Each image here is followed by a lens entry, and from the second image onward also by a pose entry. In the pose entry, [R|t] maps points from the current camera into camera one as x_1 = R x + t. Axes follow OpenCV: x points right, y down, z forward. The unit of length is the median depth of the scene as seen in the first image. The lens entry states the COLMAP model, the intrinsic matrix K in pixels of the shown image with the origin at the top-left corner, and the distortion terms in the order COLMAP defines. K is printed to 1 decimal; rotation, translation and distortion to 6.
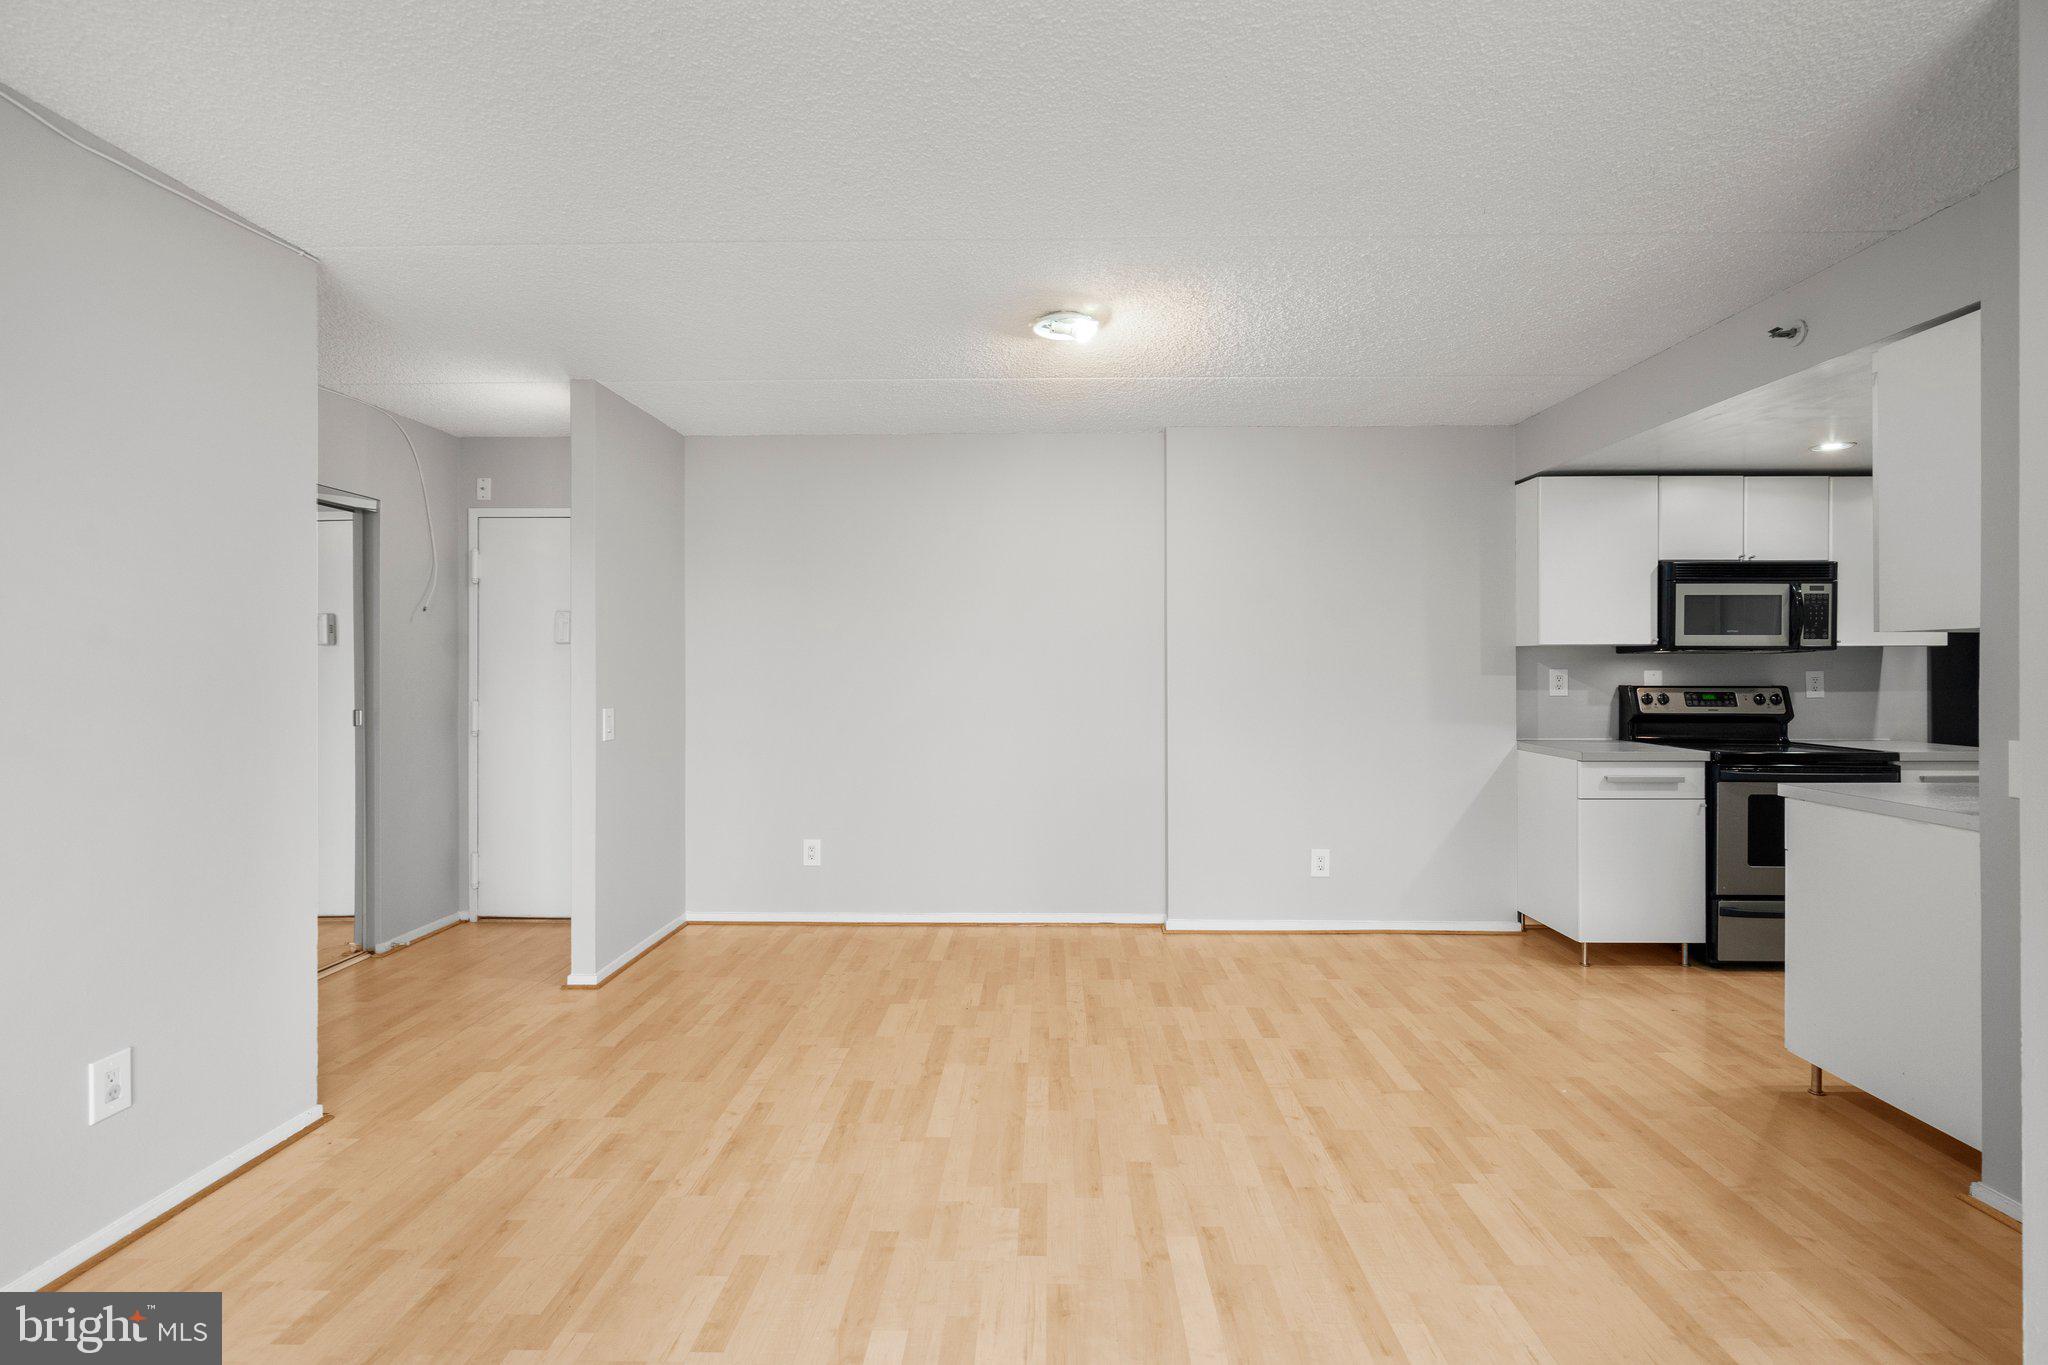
lens RADIAL K [[935.4, 0, 1024.4], [0, 935.4, 670.3], [0, 0, 1]] dist [-0.008260, 0.004449]
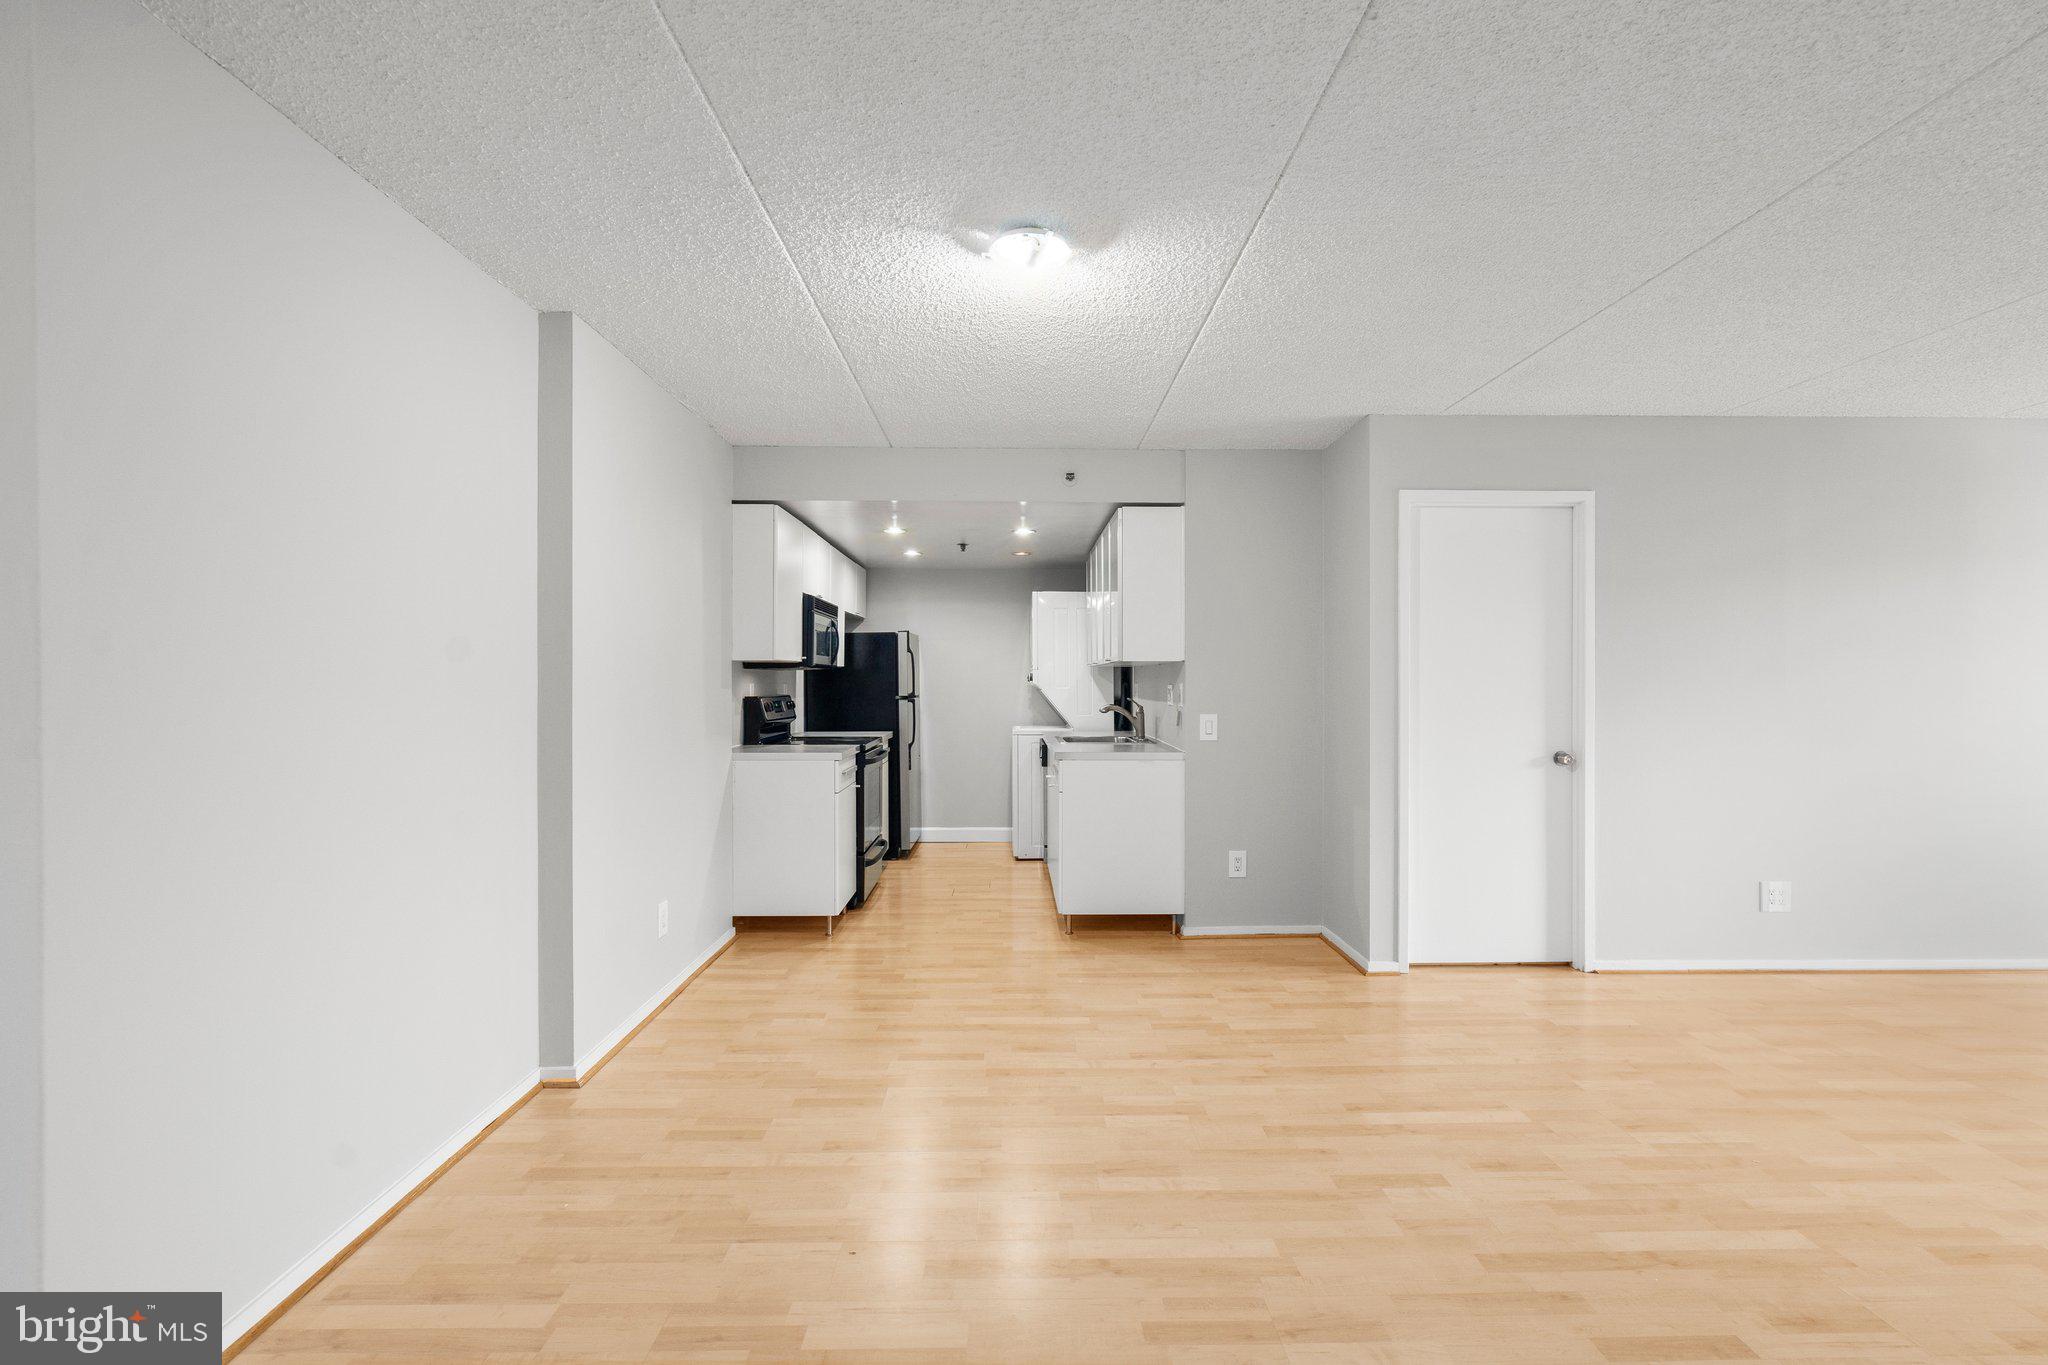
lens RADIAL K [[935.4, 0, 1018.5], [0, 935.4, 687.9], [0, 0, 1]] dist [-0.008260, 0.004449]
pose [[-0.042698, -0.005864, 0.999071, -0.589829], [0.004735, 0.999970, 0.006072, -0.000655], [-0.999077, 0.004990, -0.042669, 0.822202]]
